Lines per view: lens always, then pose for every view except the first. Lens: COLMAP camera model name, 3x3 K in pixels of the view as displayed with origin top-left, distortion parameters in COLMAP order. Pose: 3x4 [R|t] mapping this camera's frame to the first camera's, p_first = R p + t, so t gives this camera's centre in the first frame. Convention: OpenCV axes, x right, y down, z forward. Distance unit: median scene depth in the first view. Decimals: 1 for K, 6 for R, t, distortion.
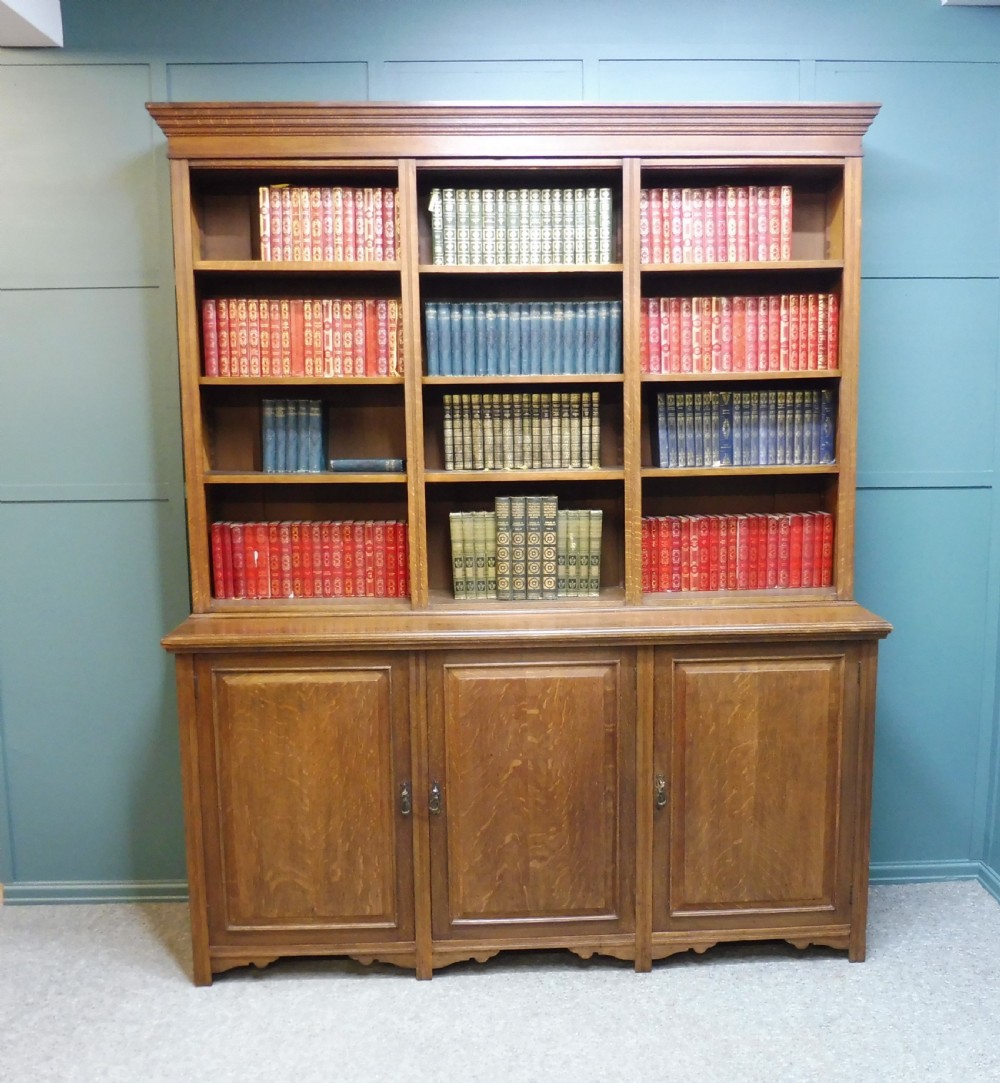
lens RADIAL K [[1071.6, 0, 527.7], [0, 1071.6, 541.9], [0, 0, 1]] dist [-0.039504, 0.000000]
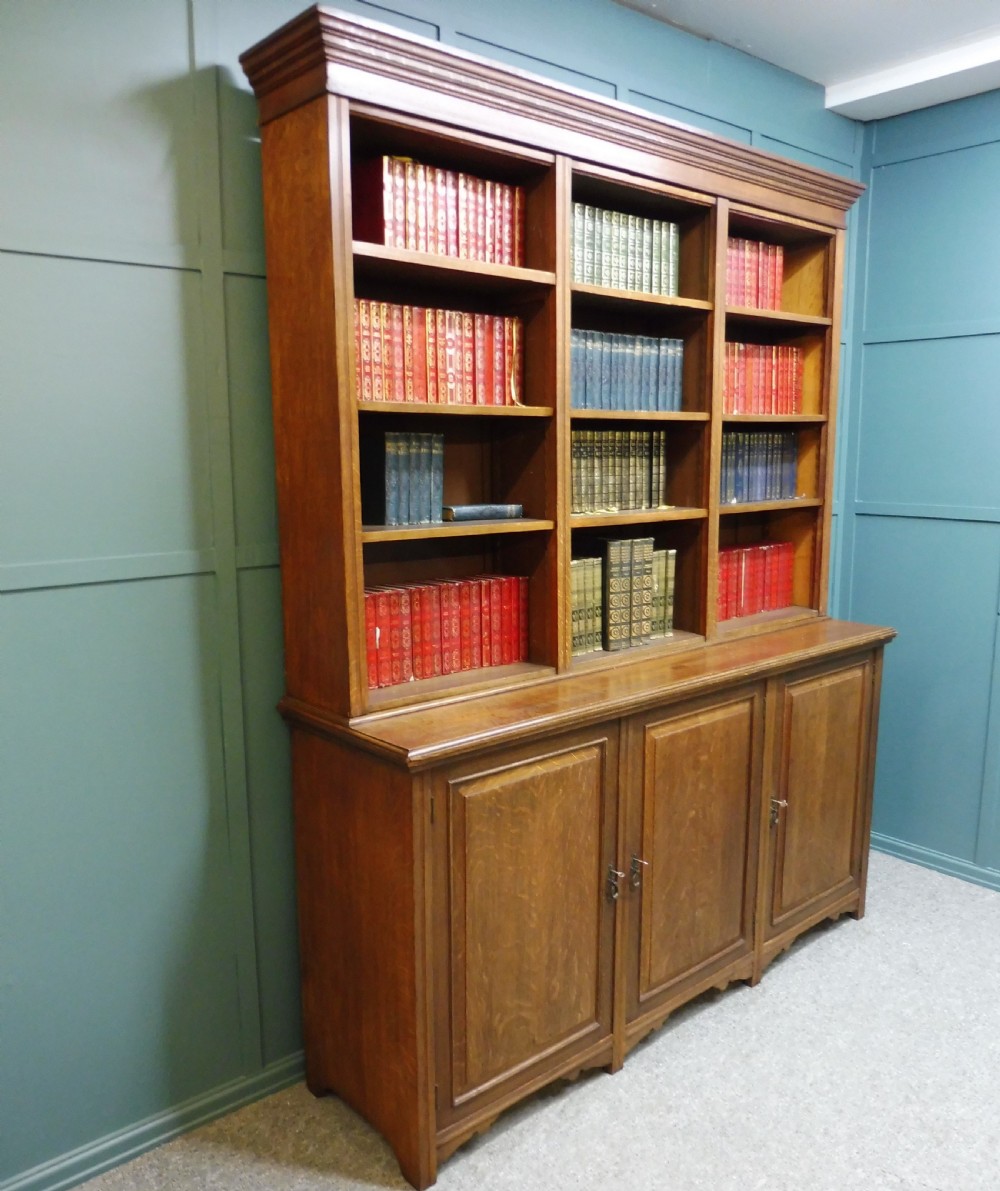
lens RADIAL K [[984.8, 0, 502.8], [0, 984.8, 609.0], [0, 0, 1]] dist [-0.029907, -0.031361]
pose [[0.778693, -0.094522, 0.620244, -0.643658], [0.081075, 0.995457, 0.049916, -0.034015], [-0.622145, 0.011417, 0.782819, 0.390824]]
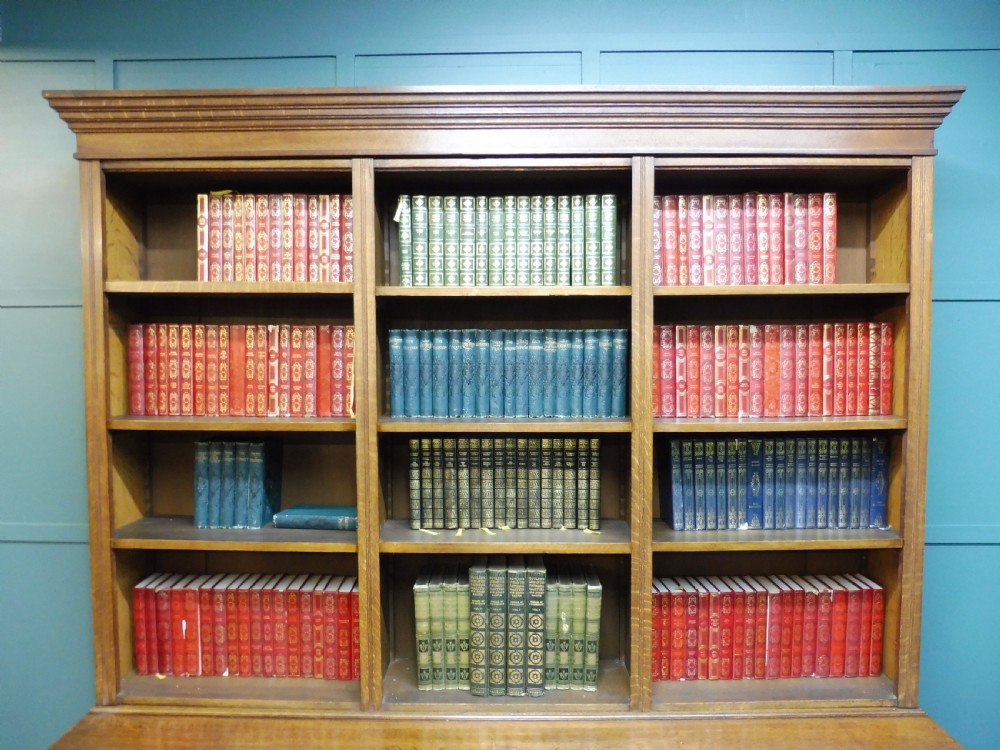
lens RADIAL K [[728.8, 0, 502.5], [0, 728.8, 379.7], [0, 0, 1]] dist [-0.052194, 0.002564]
pose [[0.998475, 0.013097, -0.053625, 0.022635], [-0.017752, 0.996027, -0.087268, -0.137853], [0.052269, 0.088087, 0.994740, 0.448655]]
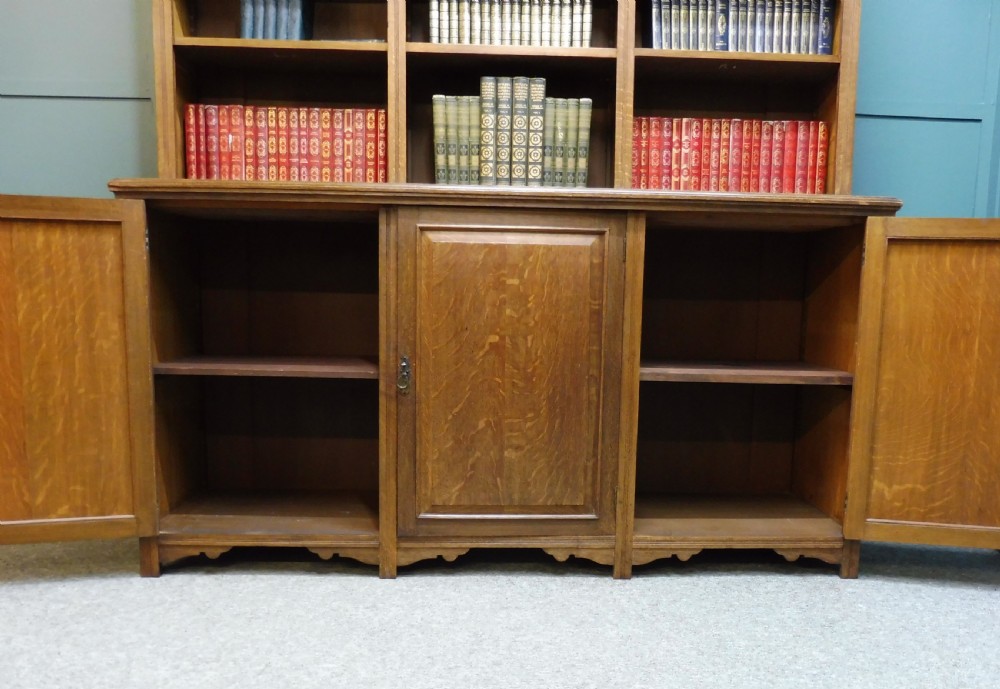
lens RADIAL K [[790.6, 0, 520.5], [0, 790.6, 392.8], [0, 0, 1]] dist [-0.035567, -0.001742]
pose [[0.999566, 0.029427, -0.001379, 0.014773], [-0.029432, 0.999561, -0.003429, 0.242878], [0.001278, 0.003468, 0.999993, 0.302987]]
